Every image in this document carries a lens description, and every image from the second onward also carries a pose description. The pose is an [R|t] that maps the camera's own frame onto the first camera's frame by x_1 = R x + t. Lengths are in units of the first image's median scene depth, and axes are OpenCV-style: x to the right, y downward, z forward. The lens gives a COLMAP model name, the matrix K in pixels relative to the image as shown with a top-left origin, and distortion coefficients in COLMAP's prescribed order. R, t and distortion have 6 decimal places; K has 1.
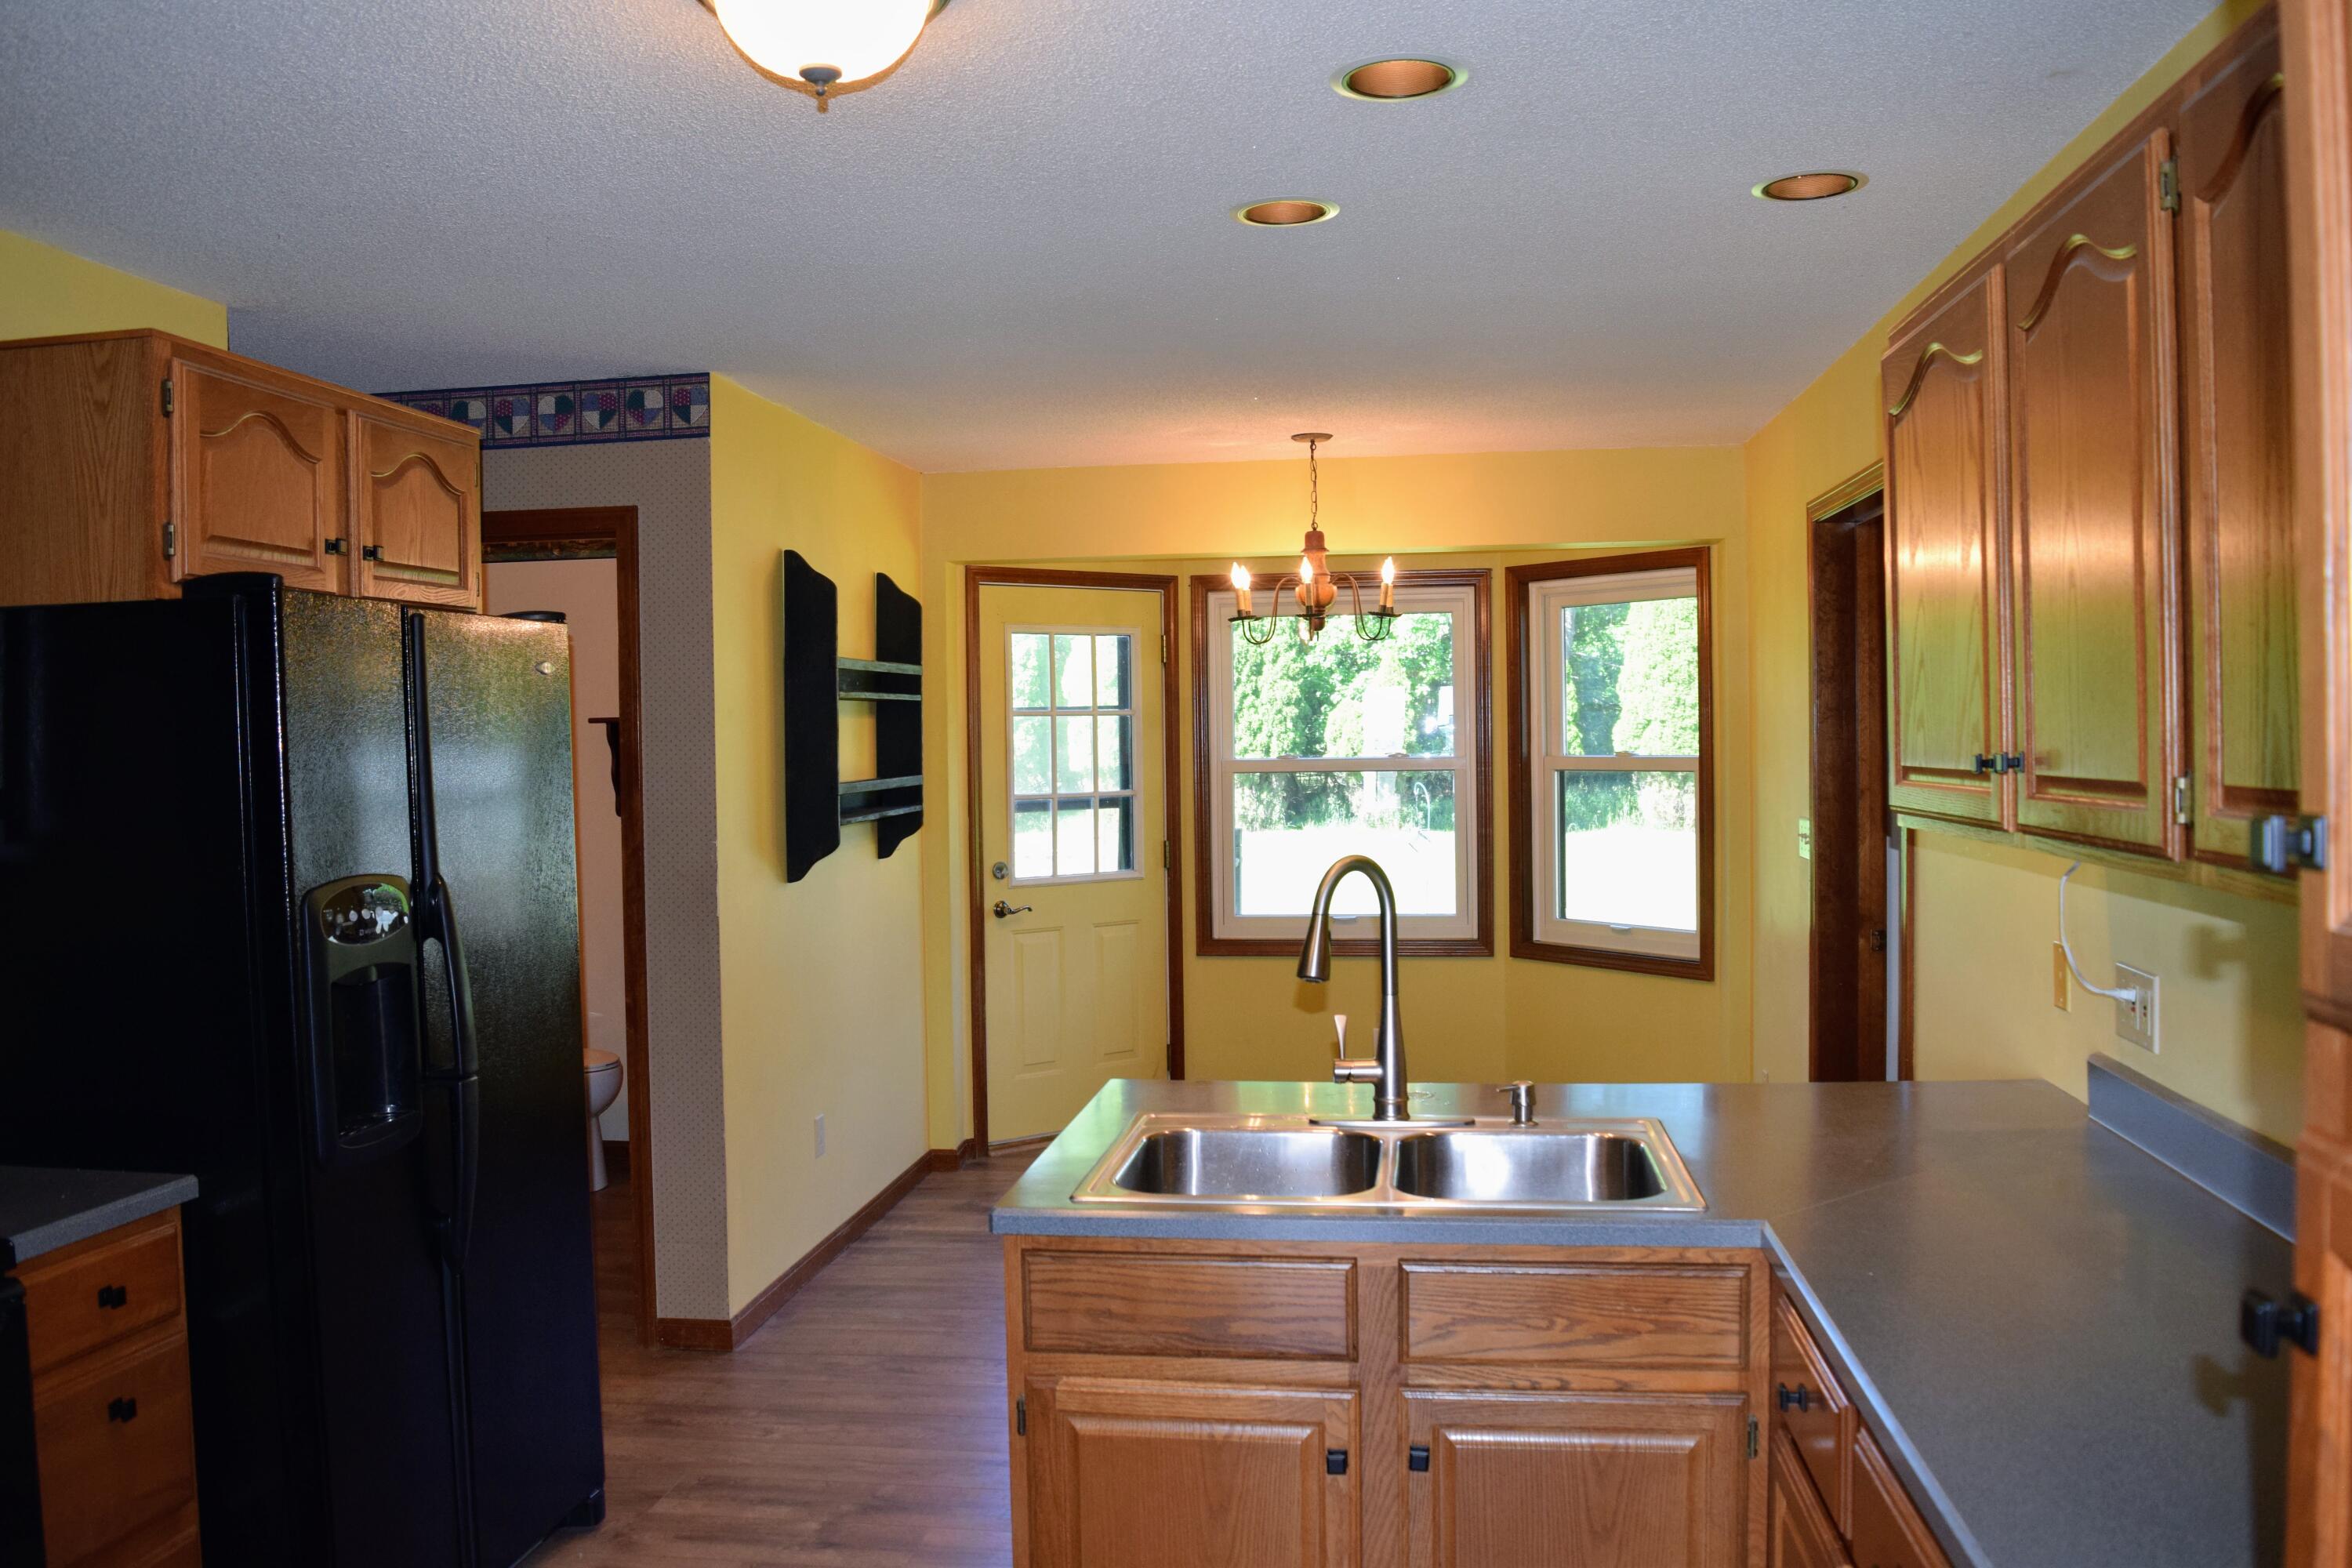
lens RADIAL K [[1820.8, 0, 1305.7], [0, 1820.8, 786.5], [0, 0, 1]] dist [-0.091296, 0.027807]
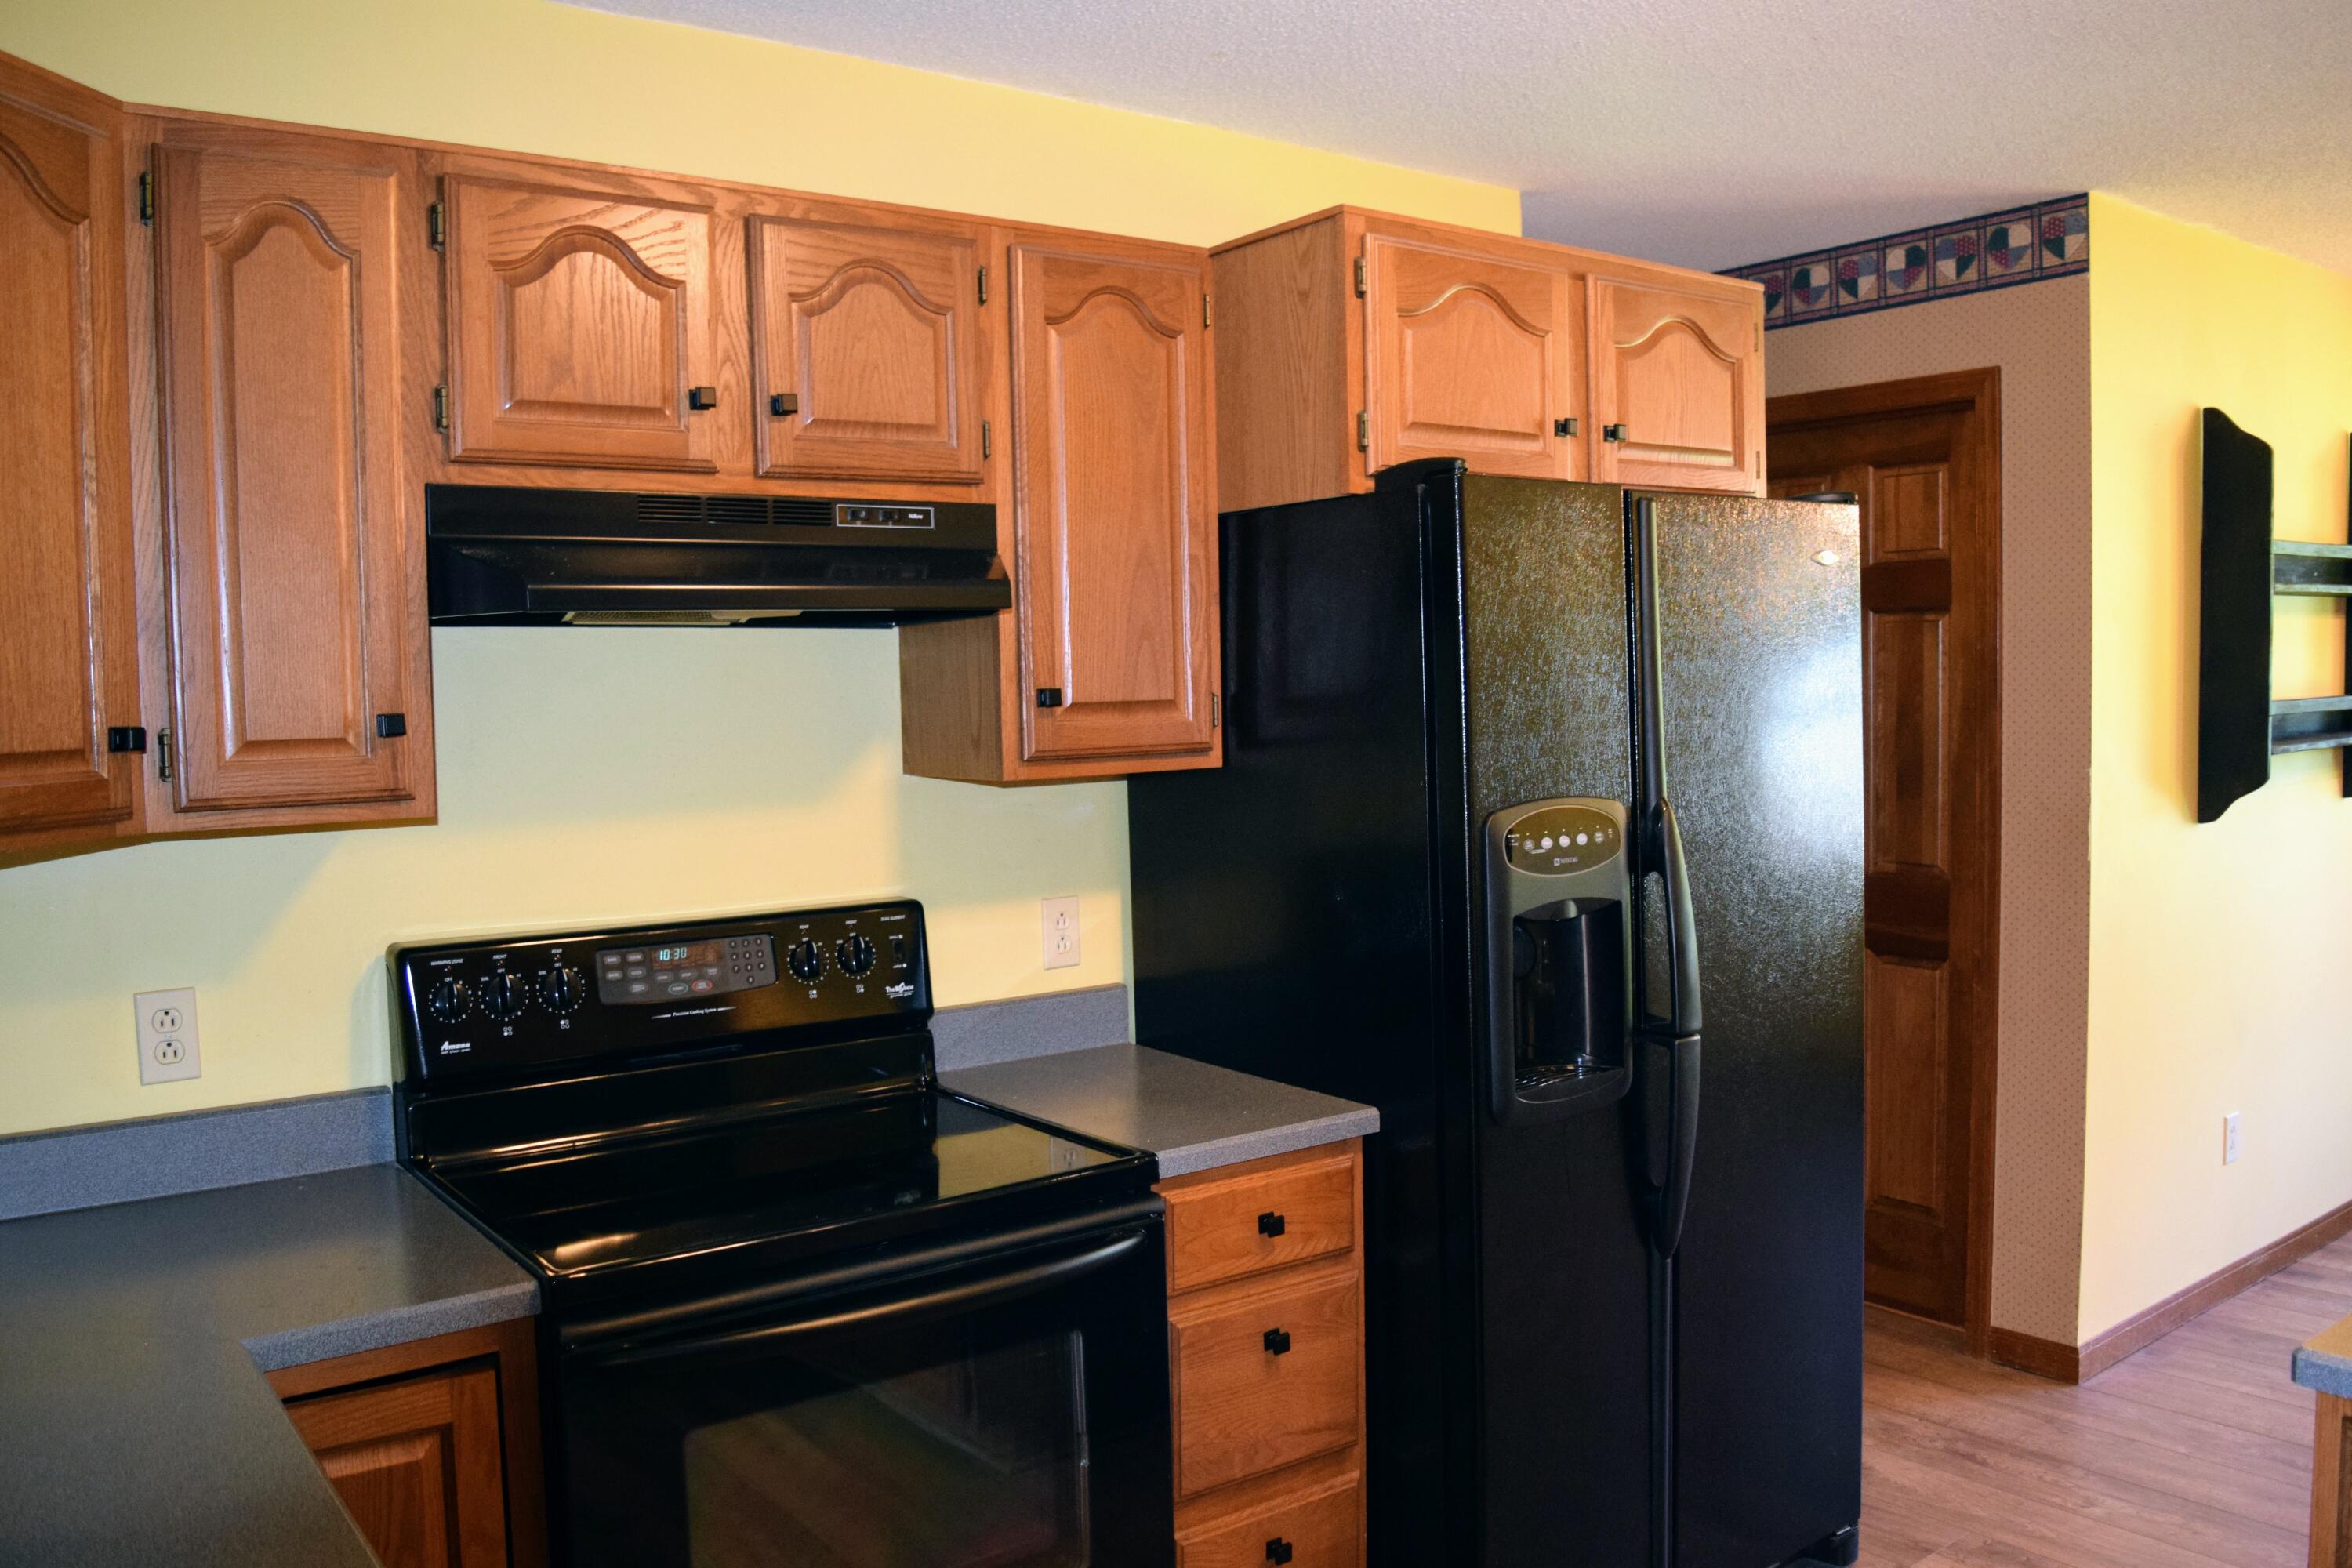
lens RADIAL K [[1820.8, 0, 1305.7], [0, 1820.8, 786.5], [0, 0, 1]] dist [-0.091296, 0.027807]
pose [[0.679032, 0.044383, -0.732766, 0.037185], [-0.009780, 0.998629, 0.051423, -0.000334], [0.734043, -0.027752, 0.678535, 0.255007]]
